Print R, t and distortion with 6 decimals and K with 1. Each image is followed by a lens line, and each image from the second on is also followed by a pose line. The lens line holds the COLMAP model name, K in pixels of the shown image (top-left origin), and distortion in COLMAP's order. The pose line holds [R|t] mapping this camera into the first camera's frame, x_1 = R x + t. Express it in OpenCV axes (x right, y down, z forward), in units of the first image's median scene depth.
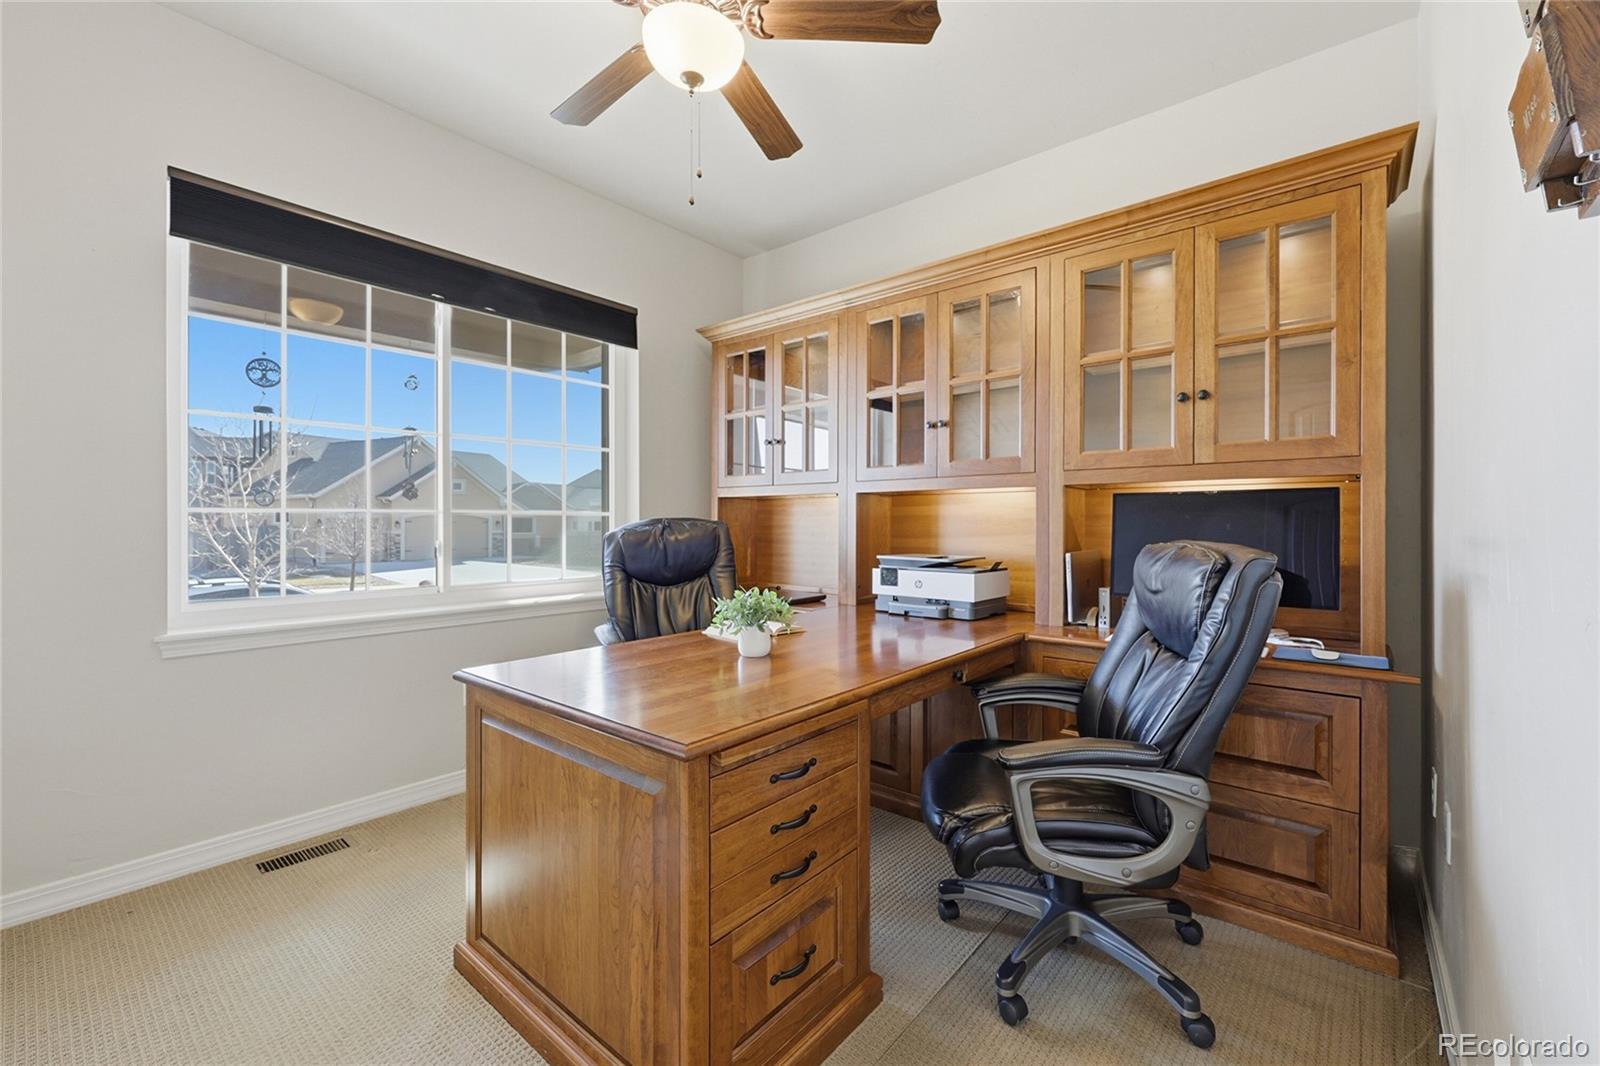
lens RADIAL K [[662.5, 0, 787.1], [0, 662.5, 523.7], [0, 0, 1]] dist [0.001779, 0.000086]
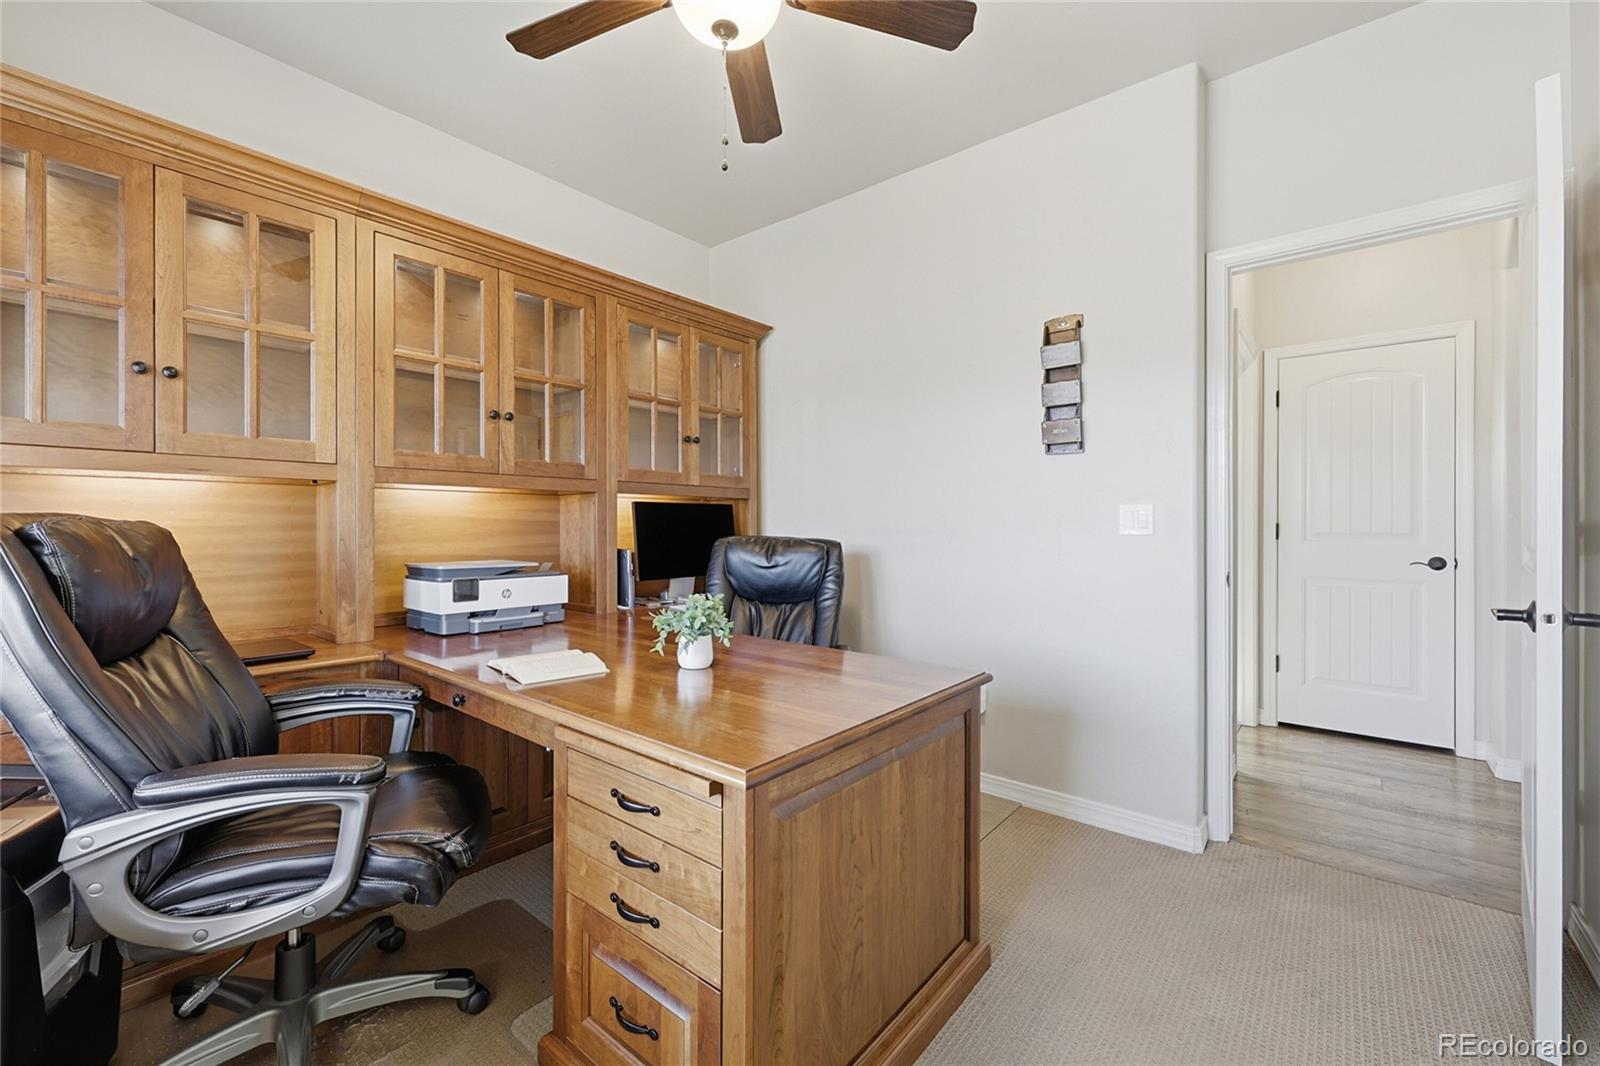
lens RADIAL K [[662.5, 0, 787.1], [0, 662.5, 523.7], [0, 0, 1]] dist [0.001779, 0.000086]
pose [[-0.003179, -0.002890, 0.999991, -0.677152], [-0.002022, 0.999994, 0.002883, -0.006003], [-0.999993, -0.002013, -0.003185, 0.608879]]
